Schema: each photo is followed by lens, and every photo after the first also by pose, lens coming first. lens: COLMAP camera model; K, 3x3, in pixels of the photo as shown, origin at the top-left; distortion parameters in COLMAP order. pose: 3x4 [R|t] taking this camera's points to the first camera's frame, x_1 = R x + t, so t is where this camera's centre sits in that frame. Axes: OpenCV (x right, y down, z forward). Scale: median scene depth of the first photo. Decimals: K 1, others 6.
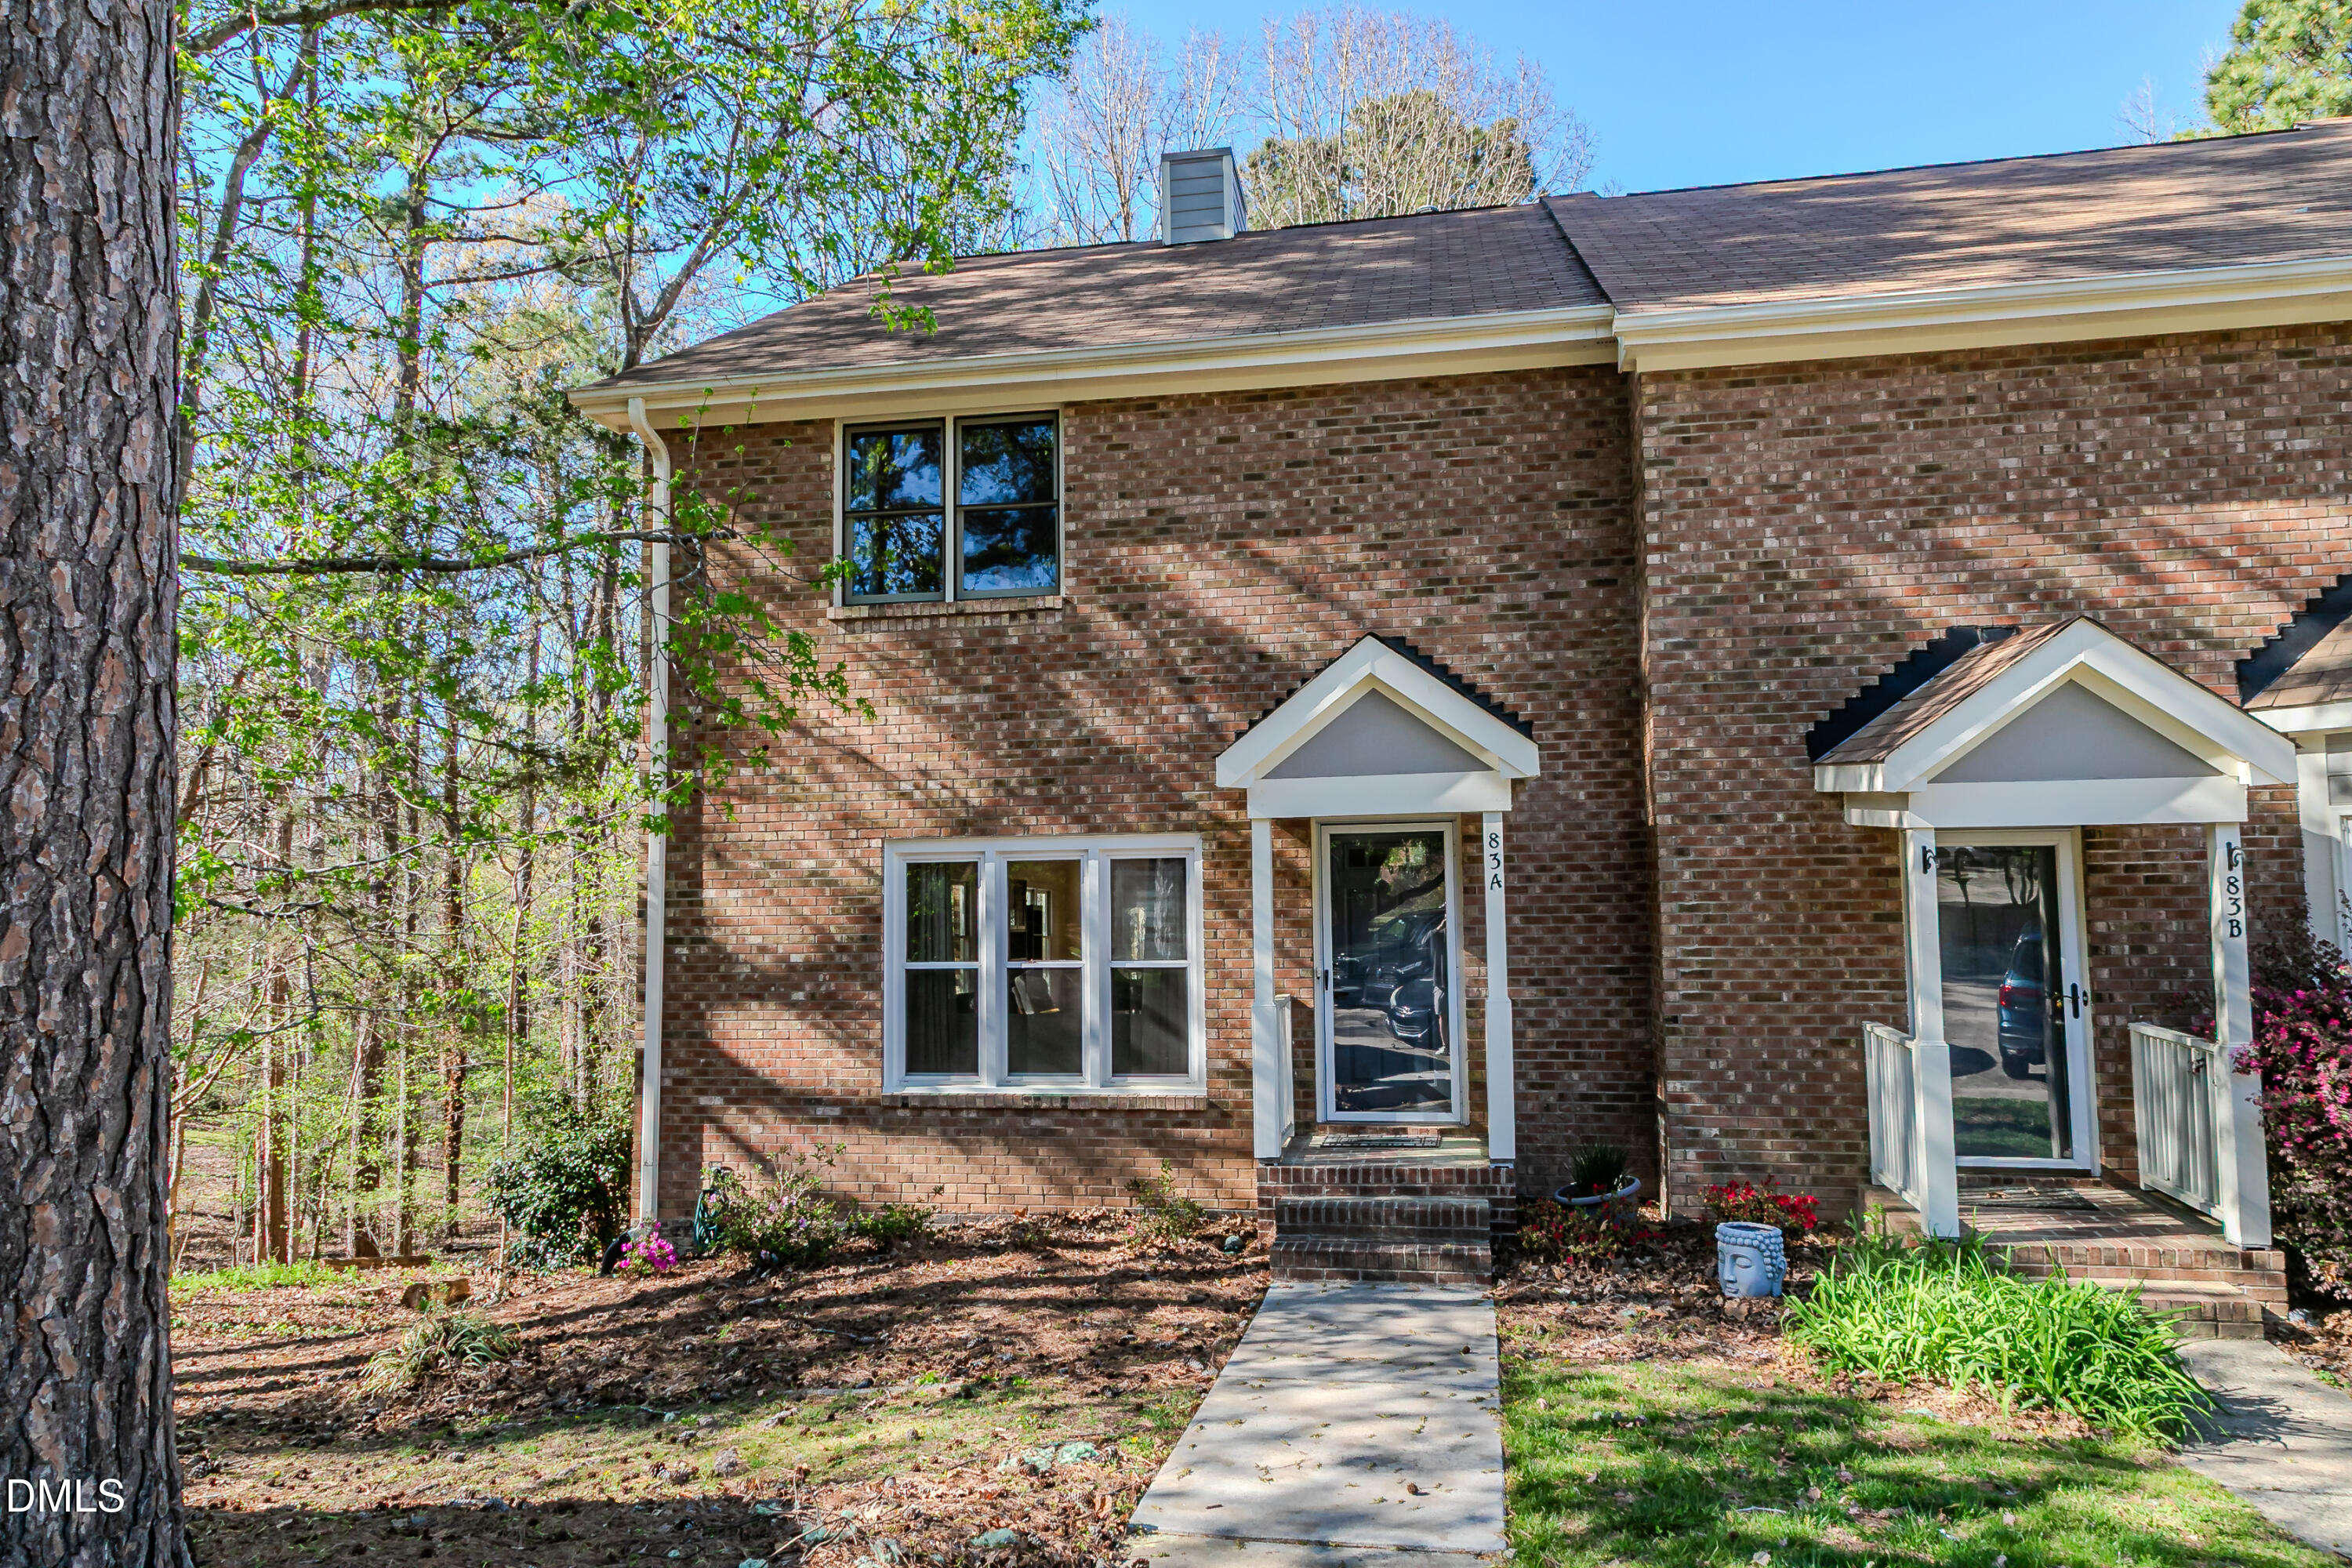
lens RADIAL K [[1702.1, 0, 1176.0], [0, 1702.1, 784.0], [0, 0, 1]] dist [0.033987, -0.001638]
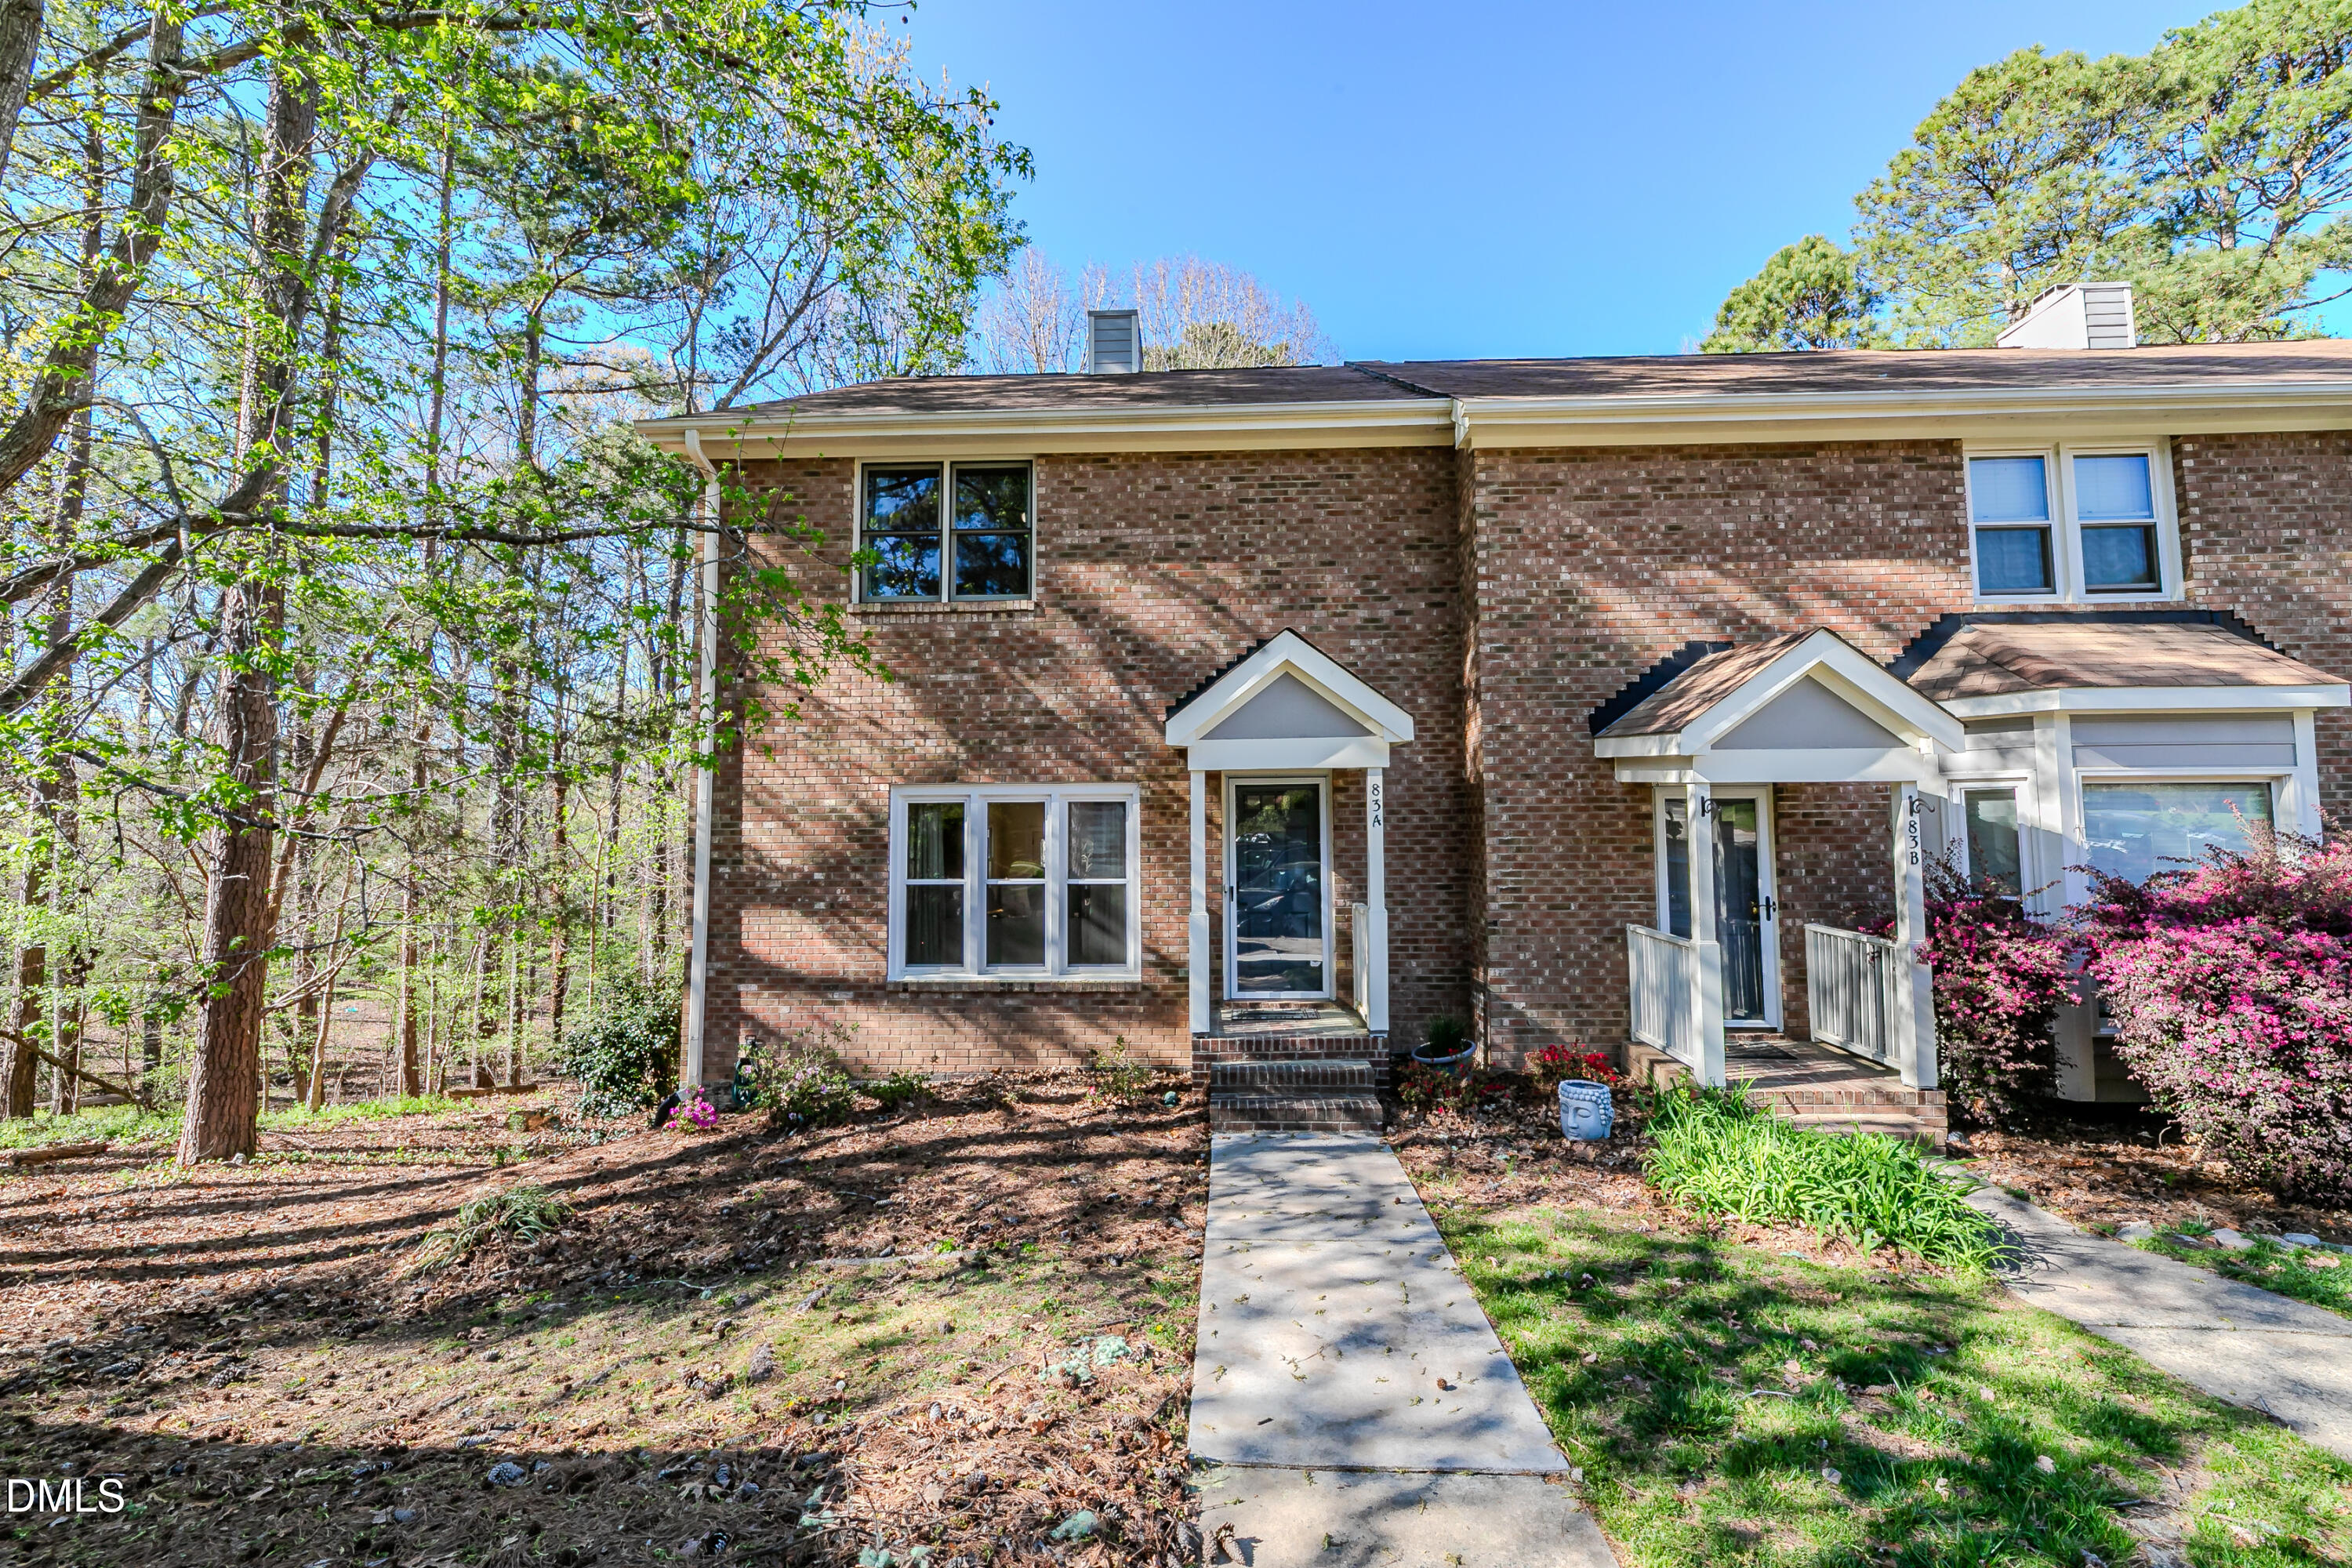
lens RADIAL K [[972.5, 0, 1176.0], [0, 972.5, 784.0], [0, 0, 1]] dist [0.010075, 0.000064]
pose [[0.988776, 0.015594, 0.148586, -0.074603], [-0.017684, 0.999762, 0.012753, 0.021023], [-0.148352, -0.015237, 0.988817, 0.265095]]
